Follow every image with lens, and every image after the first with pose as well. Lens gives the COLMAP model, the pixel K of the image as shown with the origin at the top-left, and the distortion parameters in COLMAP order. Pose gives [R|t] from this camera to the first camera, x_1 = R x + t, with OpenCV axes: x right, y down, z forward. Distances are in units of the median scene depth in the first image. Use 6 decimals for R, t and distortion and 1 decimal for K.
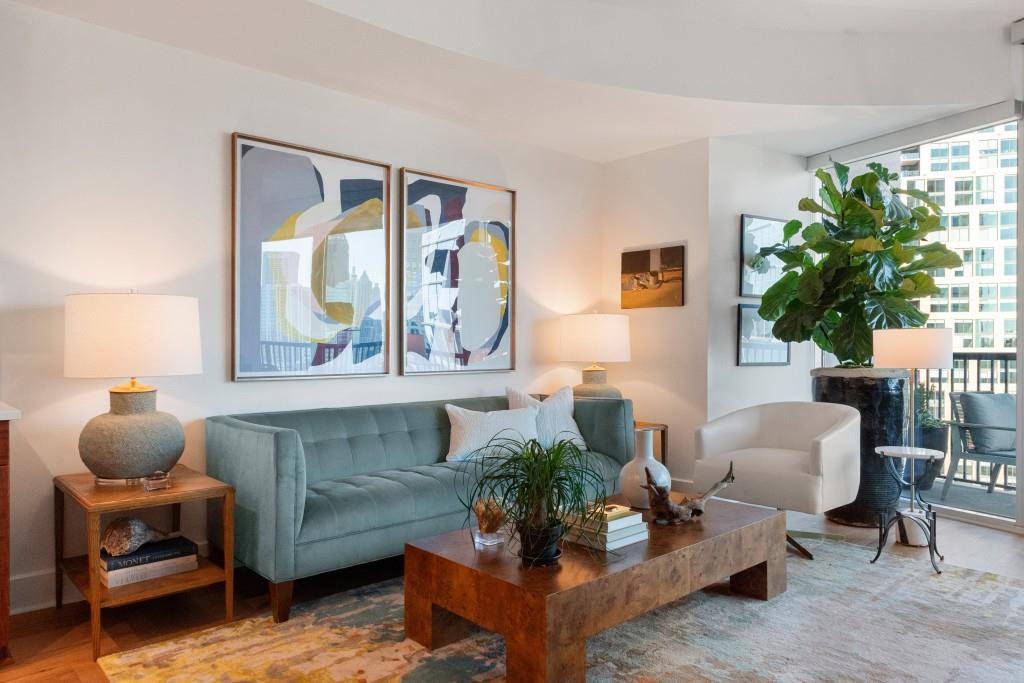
lens RADIAL K [[671.8, 0, 507.1], [0, 671.8, 344.7], [0, 0, 1]] dist [0.000480, -0.002553]
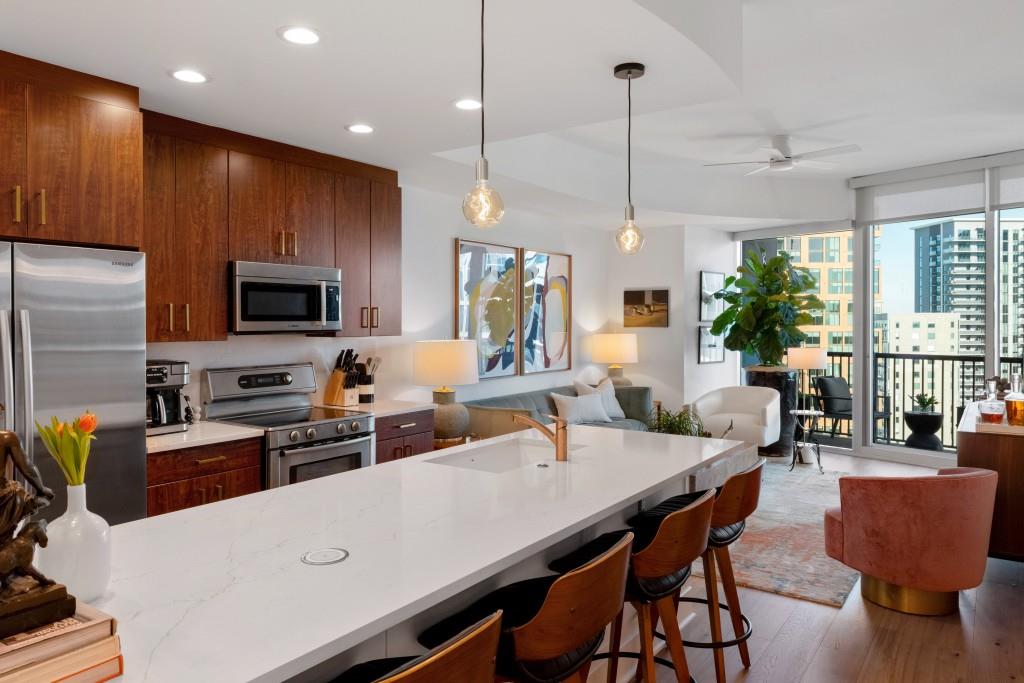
lens RADIAL K [[671.8, 0, 499.0], [0, 671.8, 324.7], [0, 0, 1]] dist [0.000480, -0.002553]
pose [[0.977650, -0.003537, 0.210208, -0.527977], [0.003161, 0.999993, 0.002124, -0.077006], [-0.210214, -0.001412, 0.977654, -0.547373]]
